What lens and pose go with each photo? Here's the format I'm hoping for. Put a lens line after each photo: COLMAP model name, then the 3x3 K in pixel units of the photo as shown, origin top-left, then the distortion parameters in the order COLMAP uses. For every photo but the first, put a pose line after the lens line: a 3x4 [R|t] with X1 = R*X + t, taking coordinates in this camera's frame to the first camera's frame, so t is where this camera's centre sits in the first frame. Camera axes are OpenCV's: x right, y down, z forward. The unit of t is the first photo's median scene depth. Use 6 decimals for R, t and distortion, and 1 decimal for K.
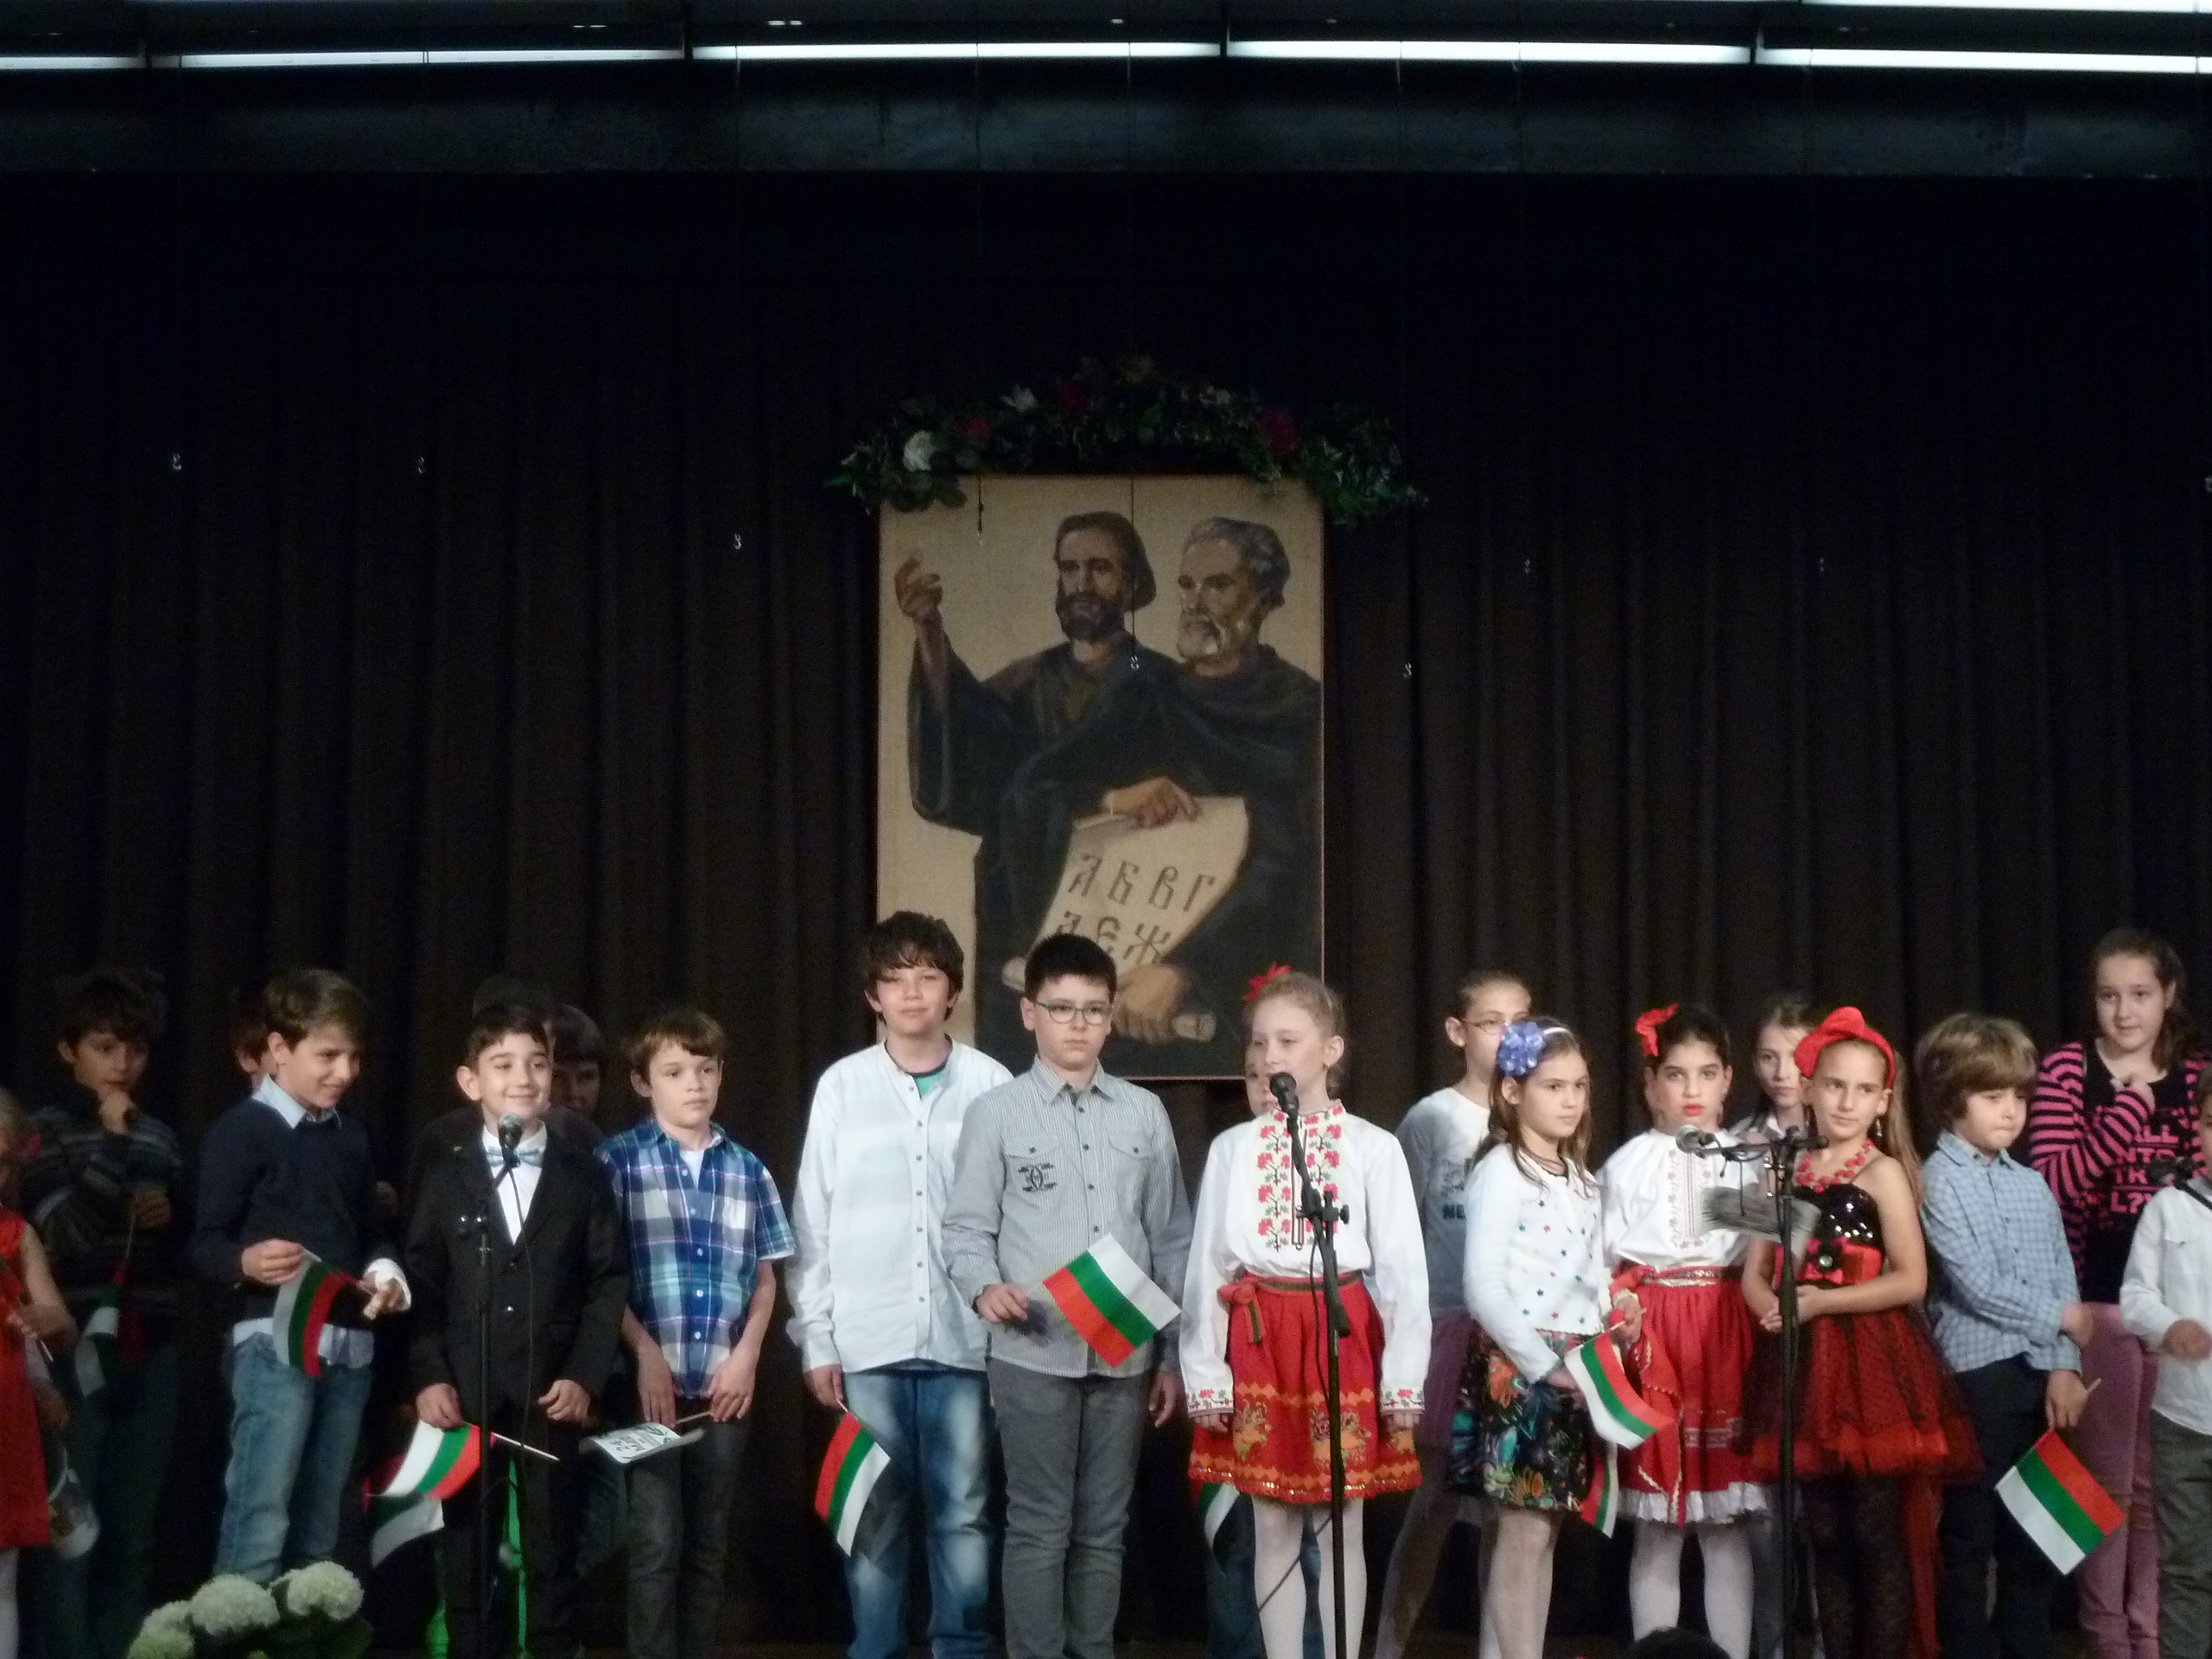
lens RADIAL K [[5385.7, 0, 1106.0], [0, 5385.7, 829.5], [0, 0, 1]] dist [-0.064004, -1.054618]
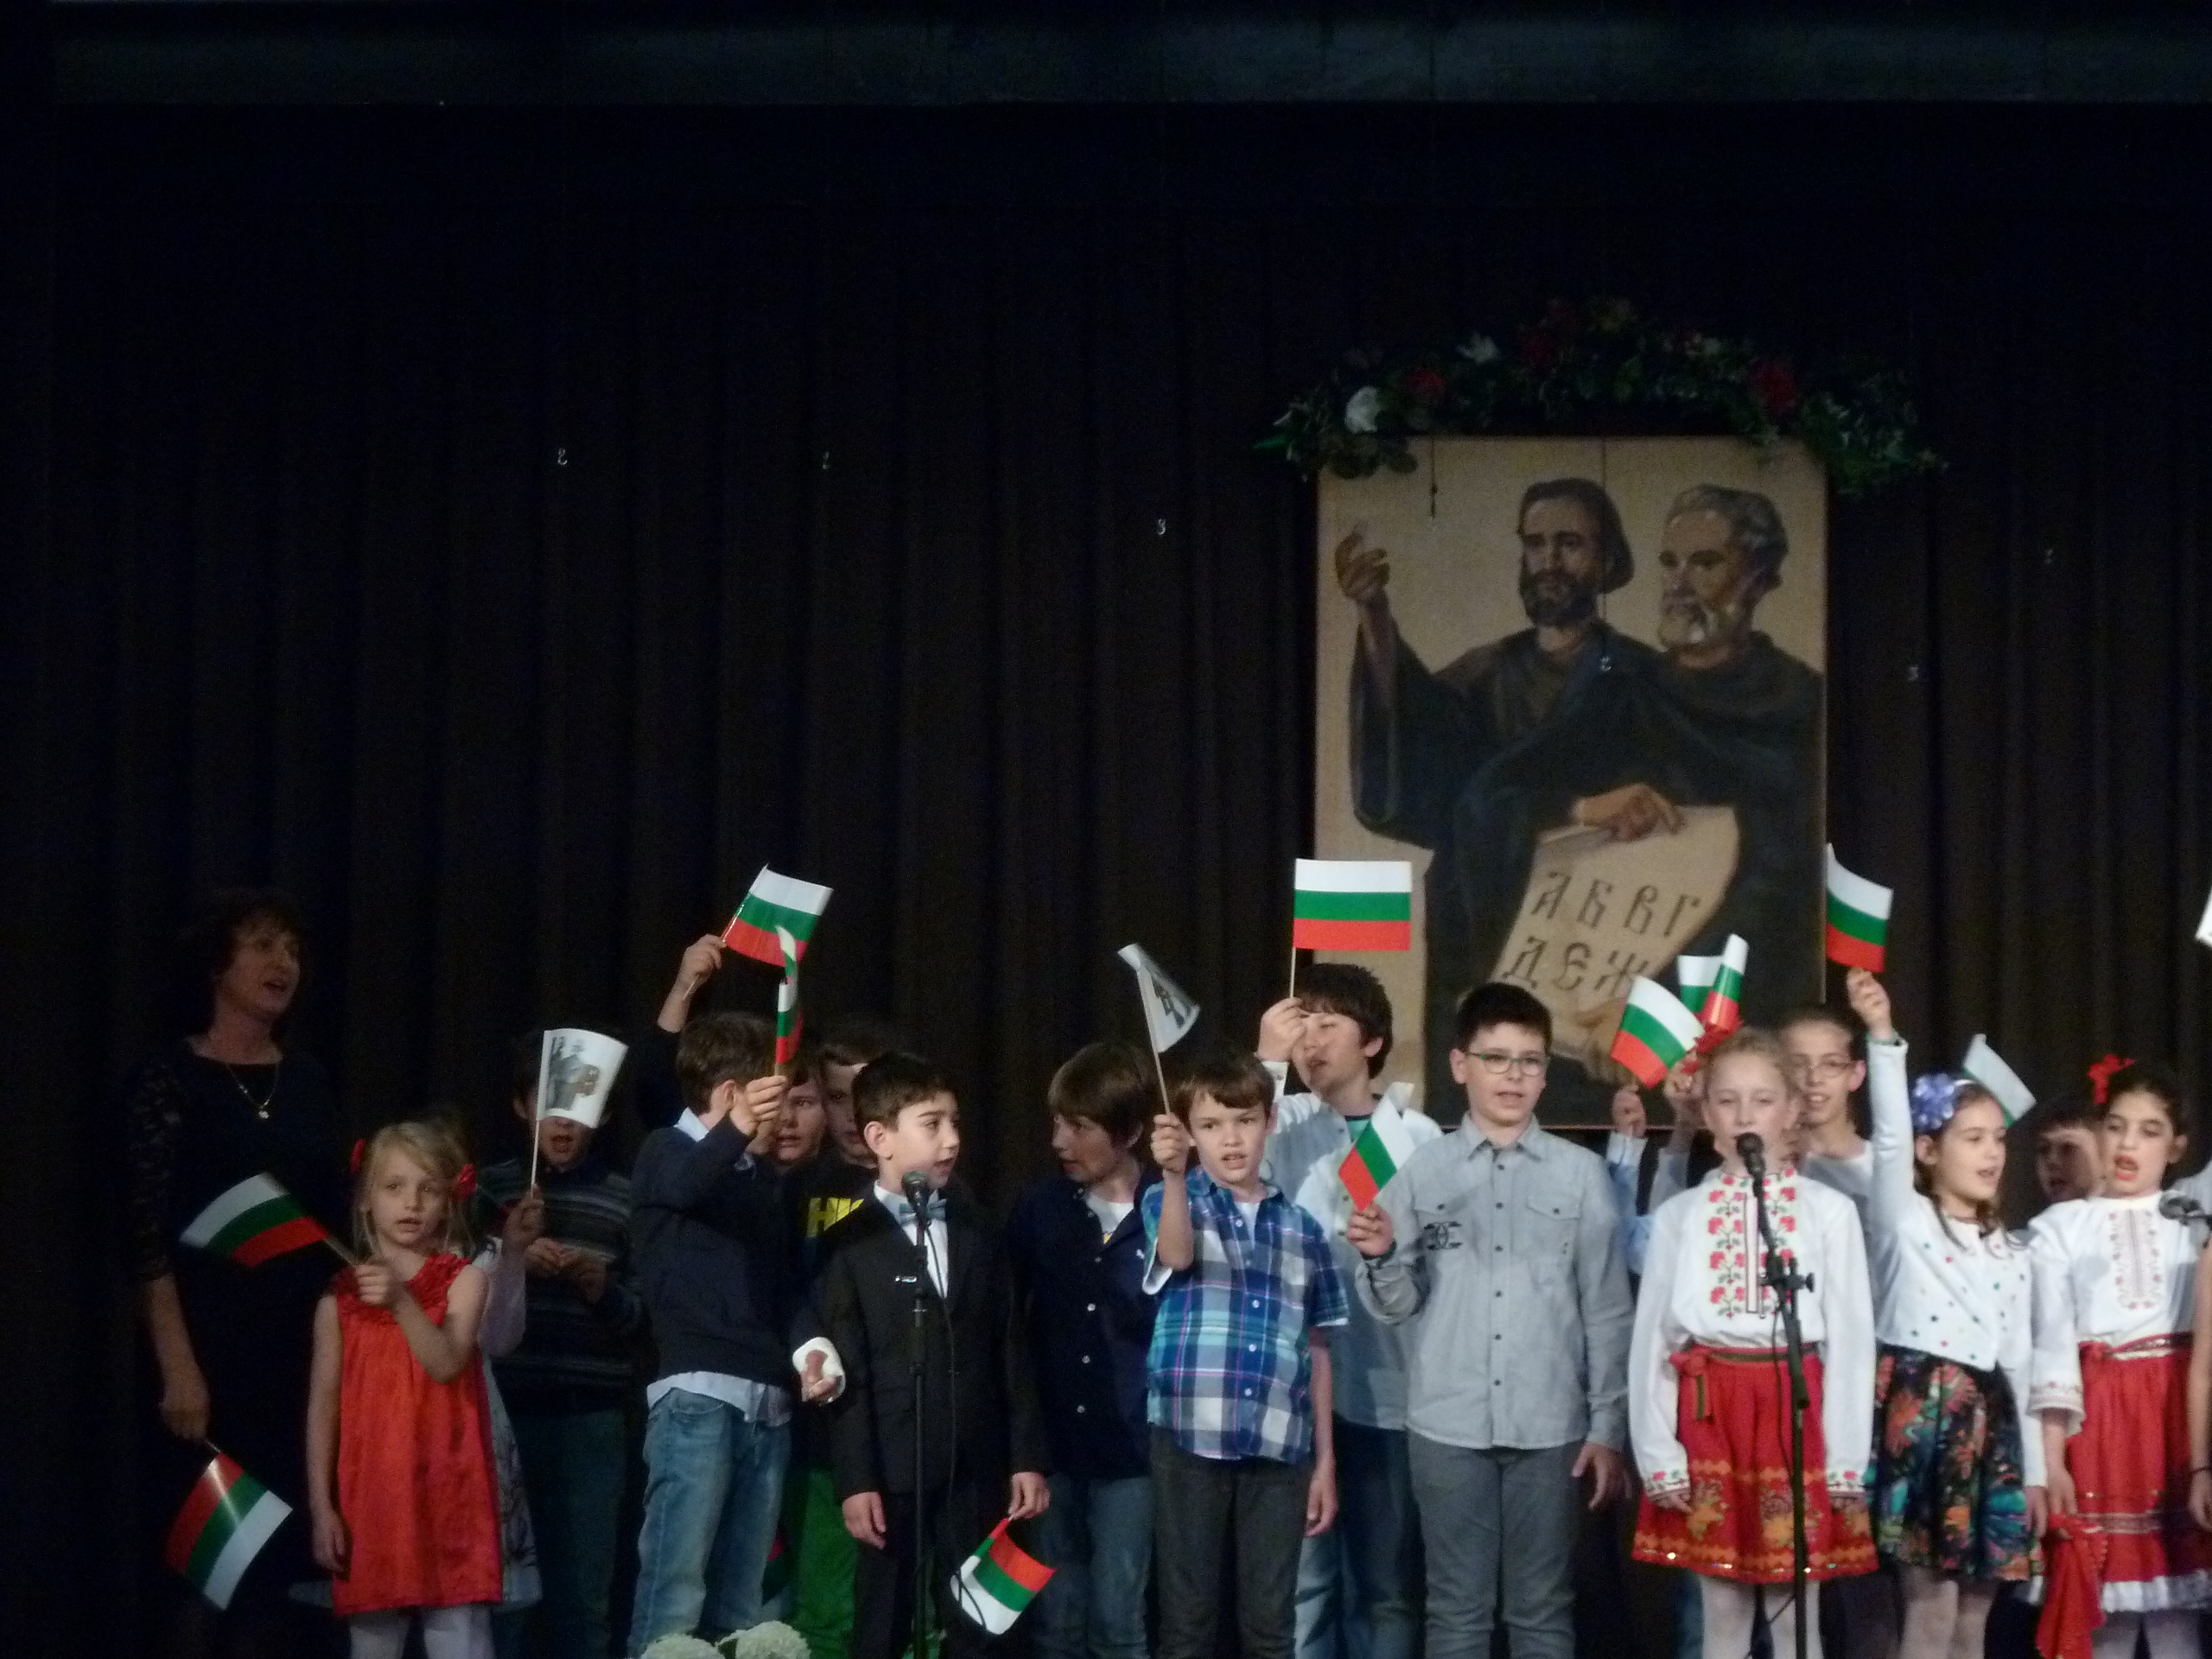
lens RADIAL K [[8249.3, 0, 1106.0], [0, 8249.3, 829.5], [0, 0, 1]] dist [-0.001000, -4.348710]
pose [[0.997817, 0.004397, -0.065897, 0.012203], [-0.003347, 0.999866, 0.016023, -0.023320], [0.065959, -0.015768, 0.997698, -0.341172]]
